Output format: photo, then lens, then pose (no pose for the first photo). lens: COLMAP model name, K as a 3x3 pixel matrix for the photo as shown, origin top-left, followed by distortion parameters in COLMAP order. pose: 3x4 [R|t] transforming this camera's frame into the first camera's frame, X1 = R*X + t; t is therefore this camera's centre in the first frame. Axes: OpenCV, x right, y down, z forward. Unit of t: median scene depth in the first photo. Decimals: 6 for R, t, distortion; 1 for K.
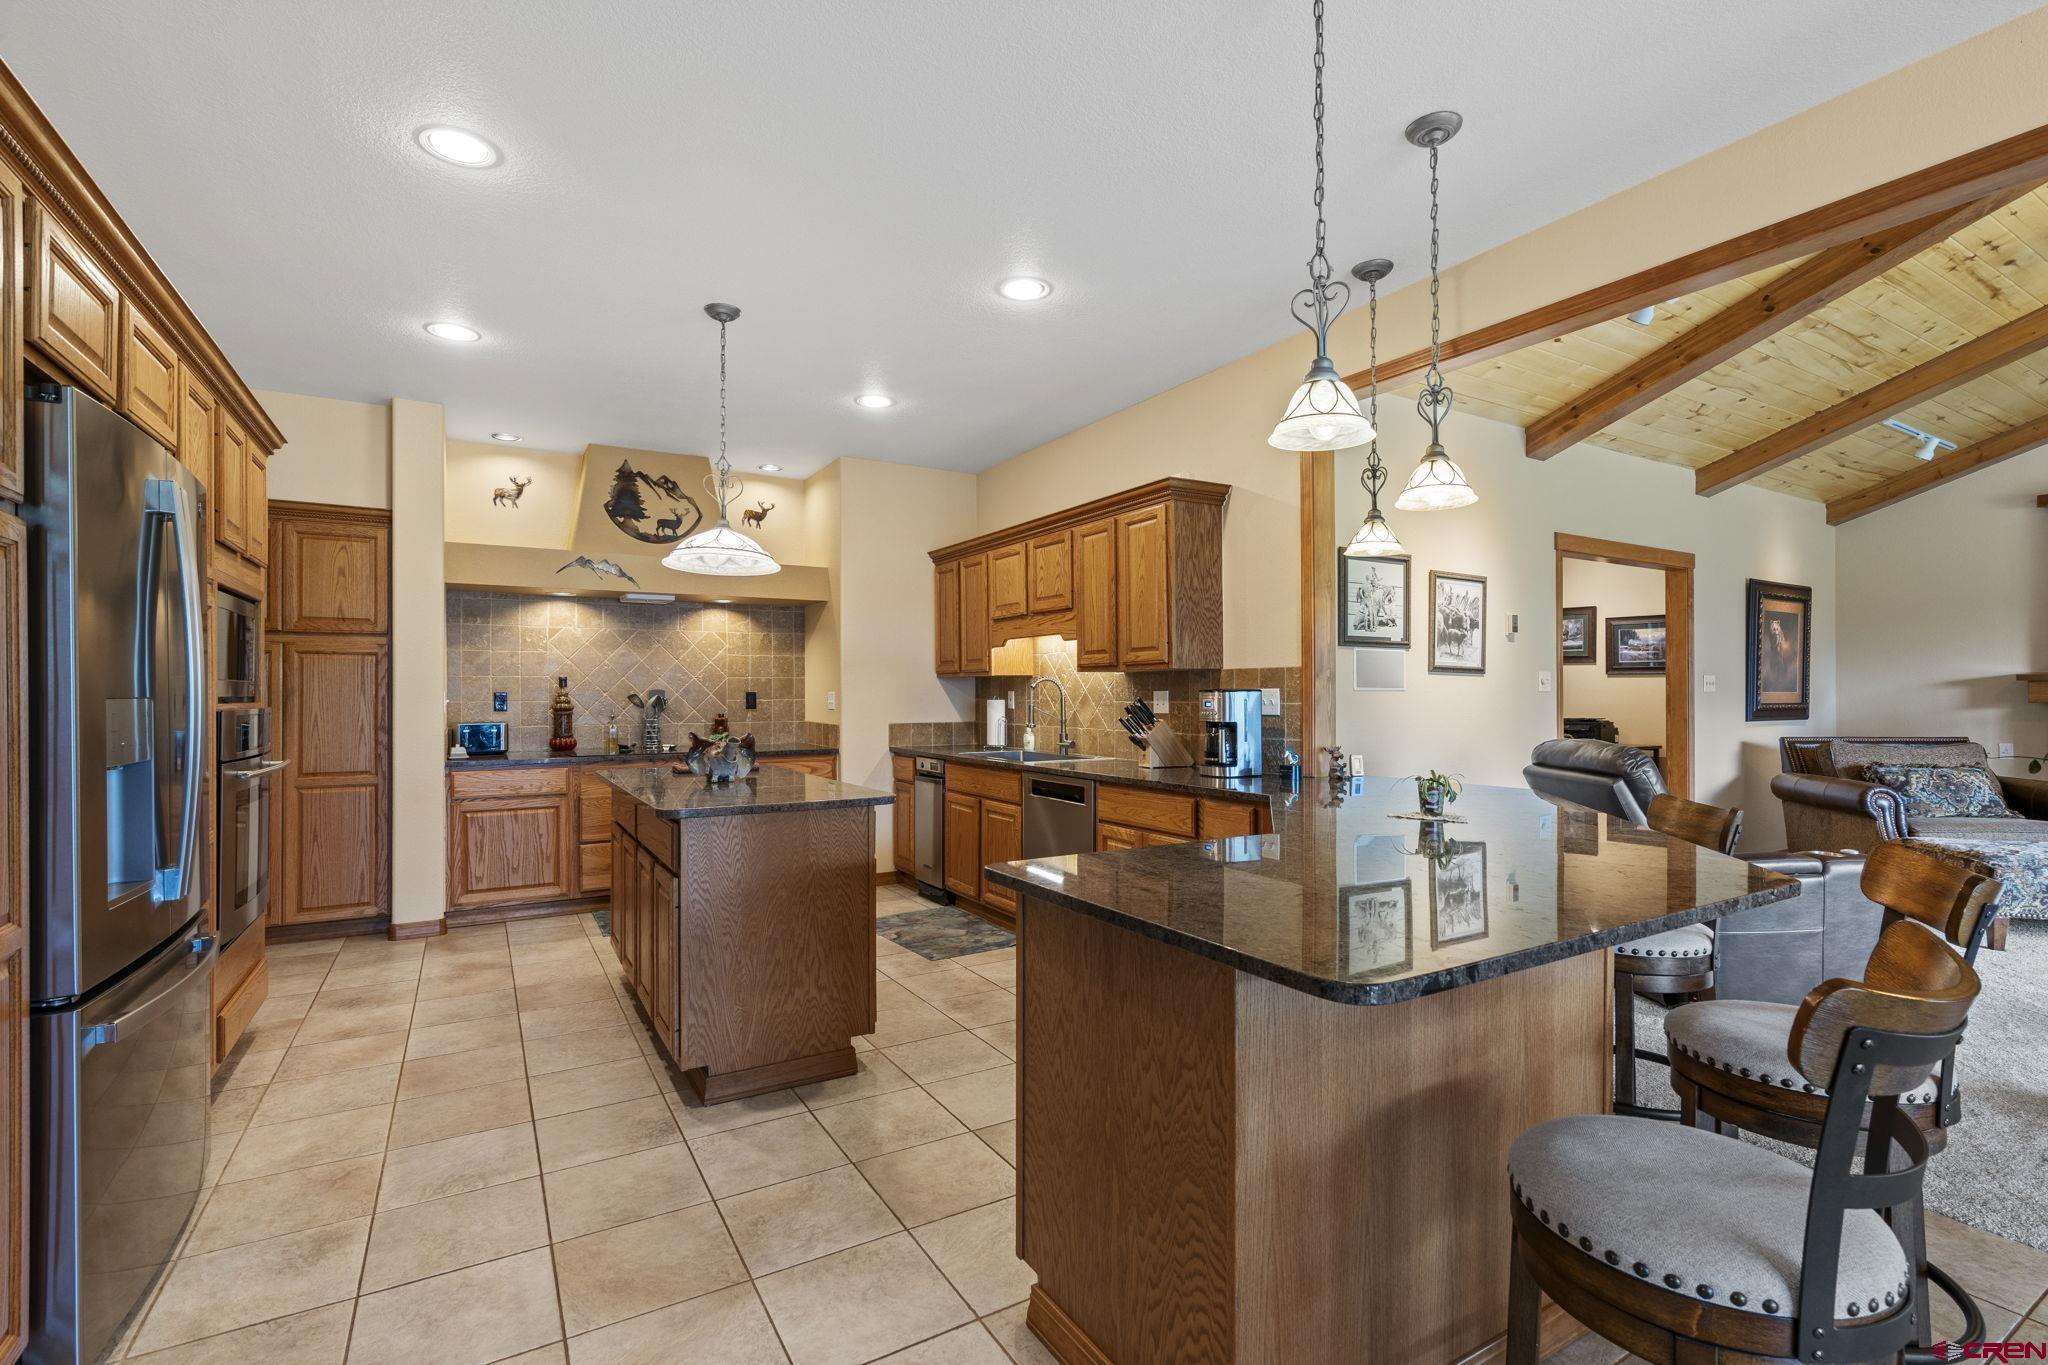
lens RADIAL K [[924.4, 0, 1016.4], [0, 924.4, 693.6], [0, 0, 1]] dist [-0.009492, 0.001342]
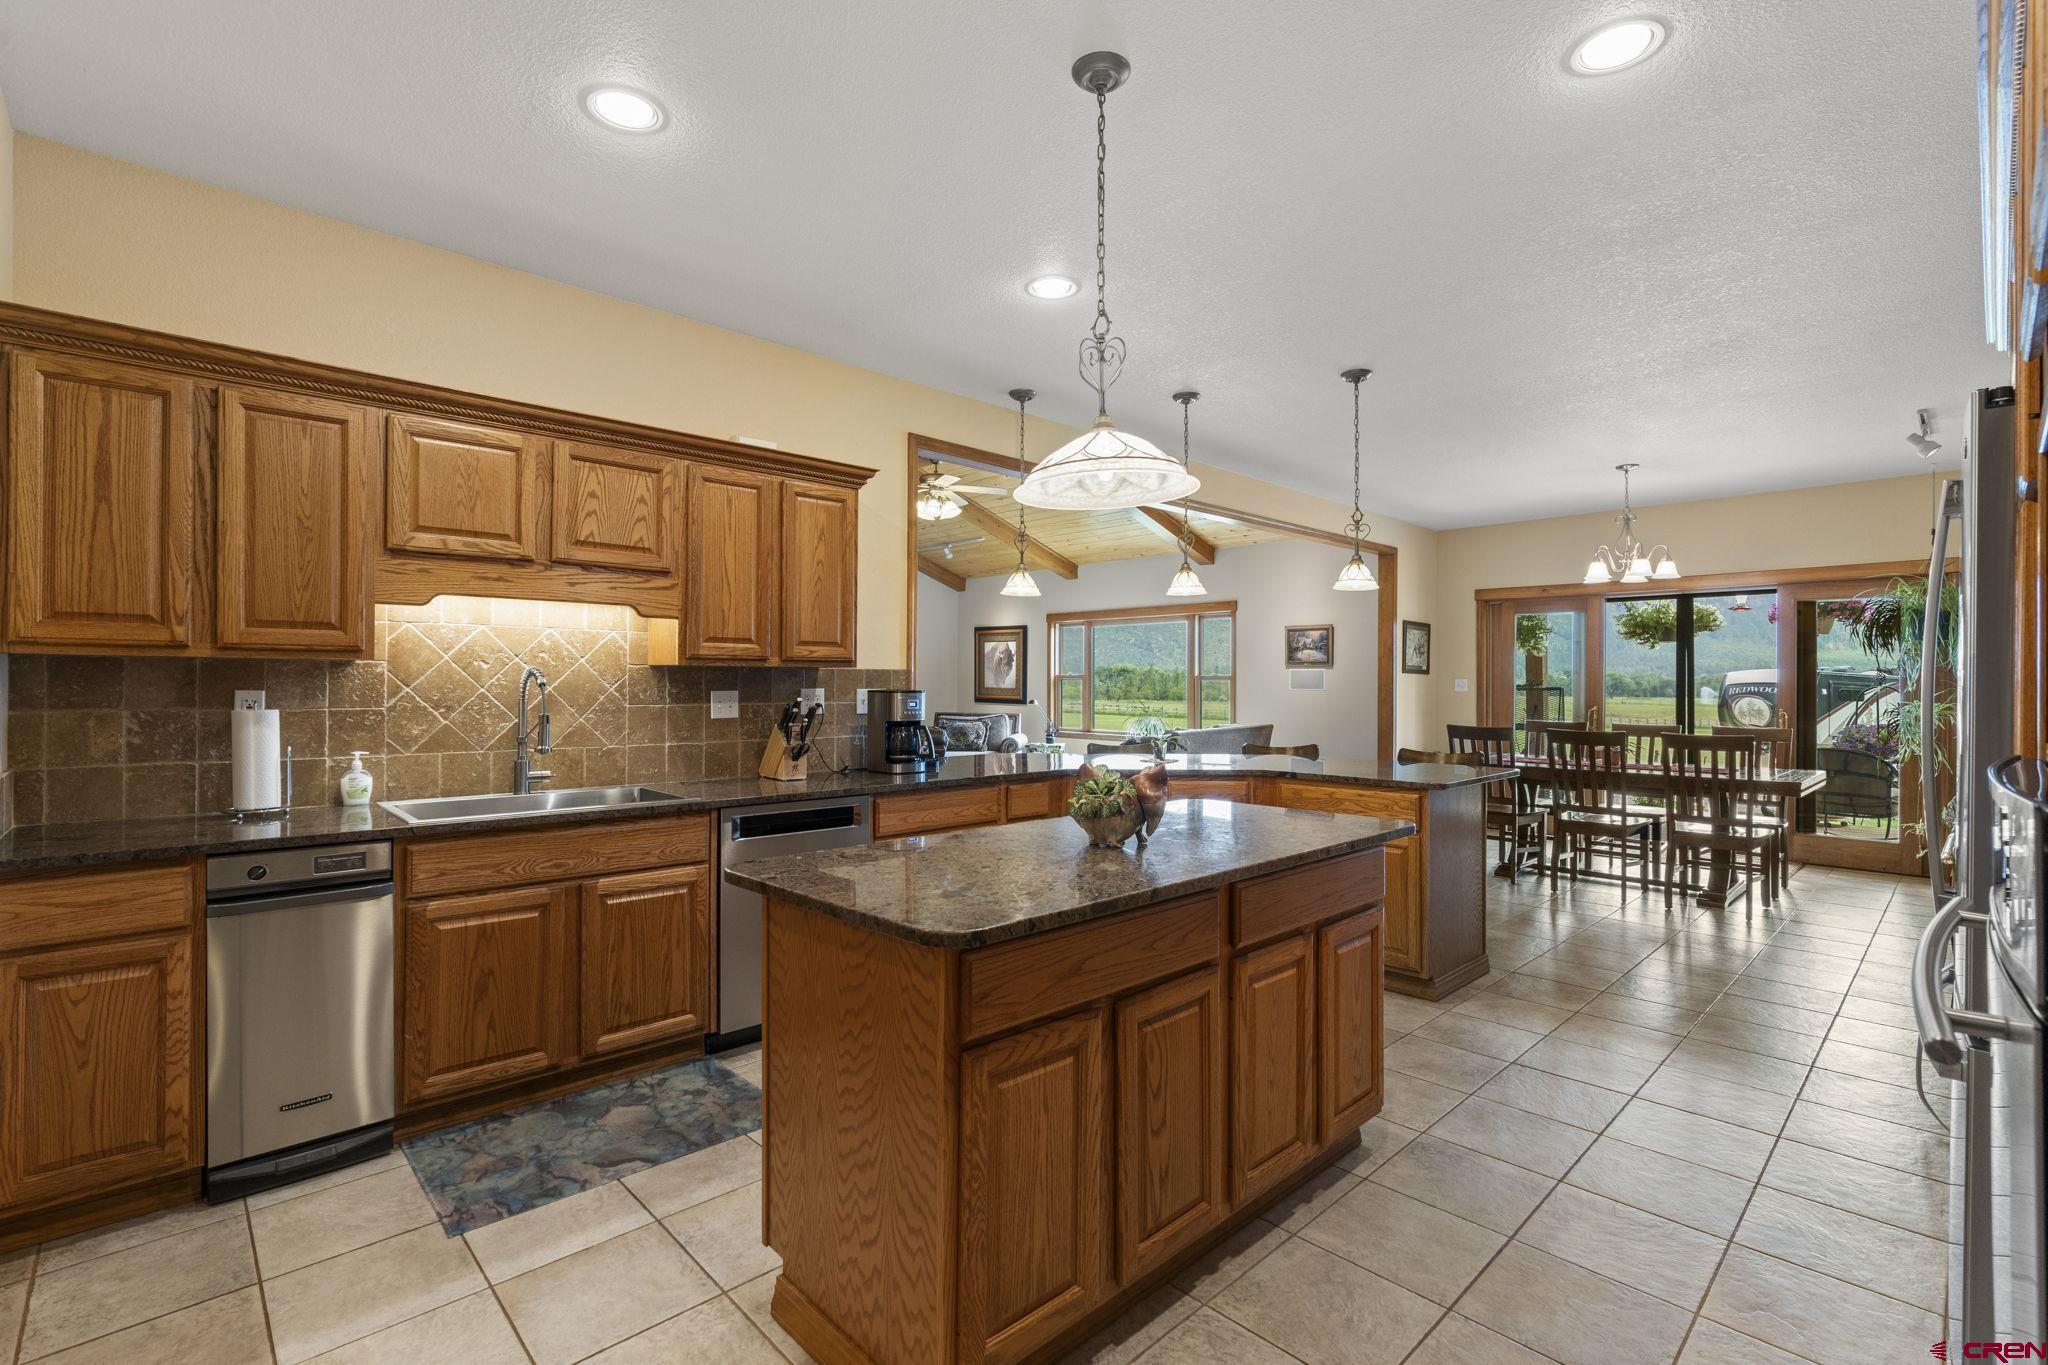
lens RADIAL K [[919.7, 0, 1019.5], [0, 919.7, 687.4], [0, 0, 1]] dist [-0.020695, -0.000166]
pose [[-0.215884, 0.000280, 0.976419, -0.670343], [-0.003324, 0.999994, -0.001022, -0.005923], [-0.976413, -0.003466, -0.215881, 0.886302]]
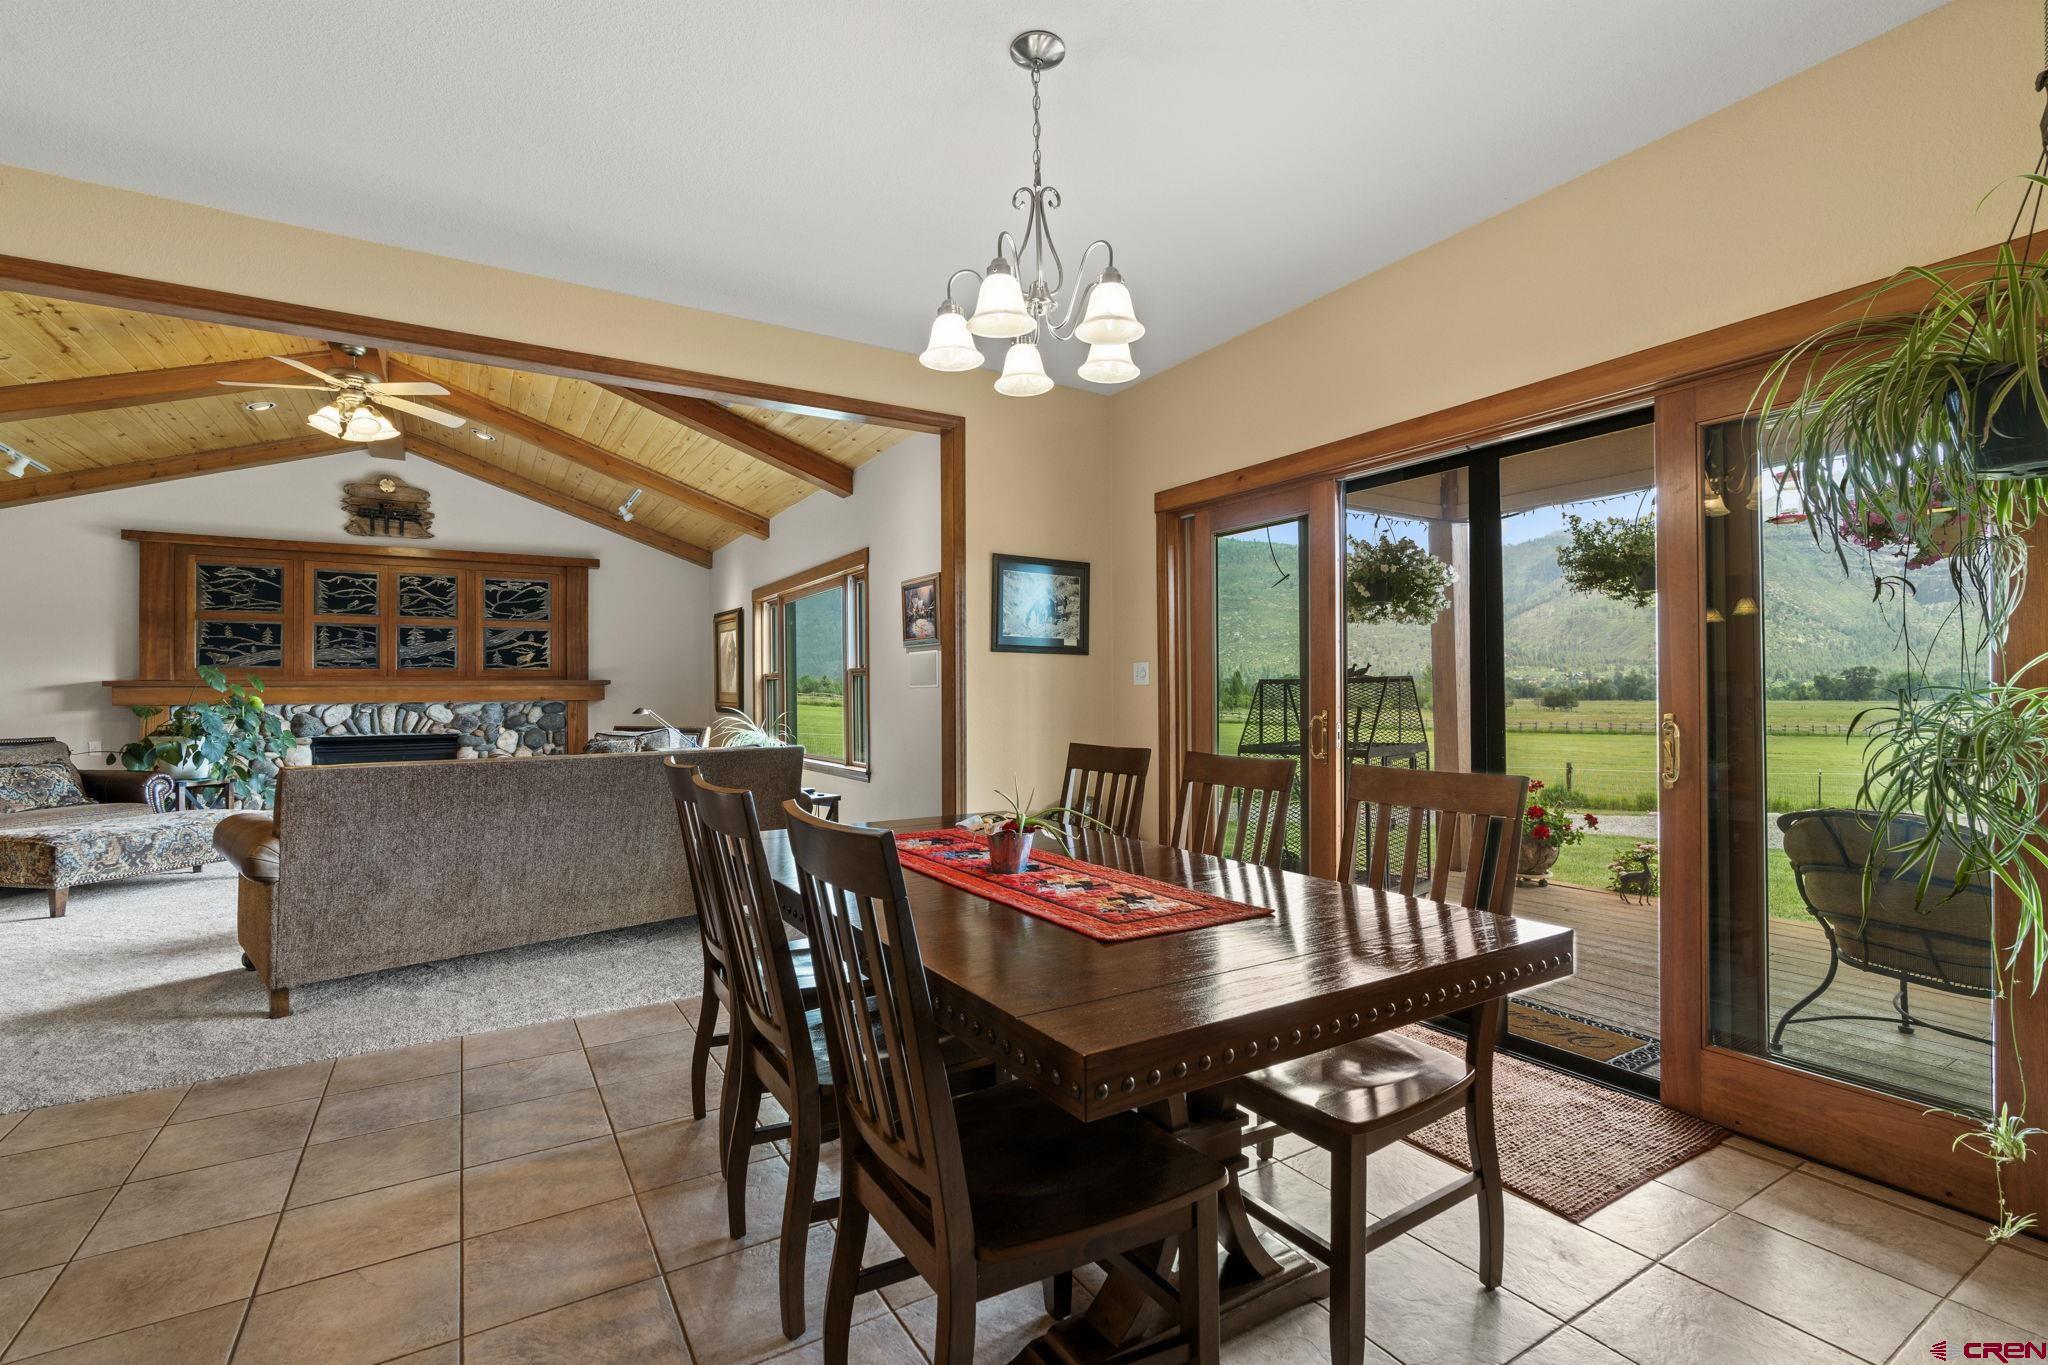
lens RADIAL K [[924.4, 0, 1022.9], [0, 924.4, 690.6], [0, 0, 1]] dist [-0.009492, 0.001342]
pose [[-0.007269, 0.010083, 0.999923, -0.088744], [0.005175, 0.999936, -0.010046, 0.011259], [-0.999960, 0.005101, -0.007321, -0.194351]]
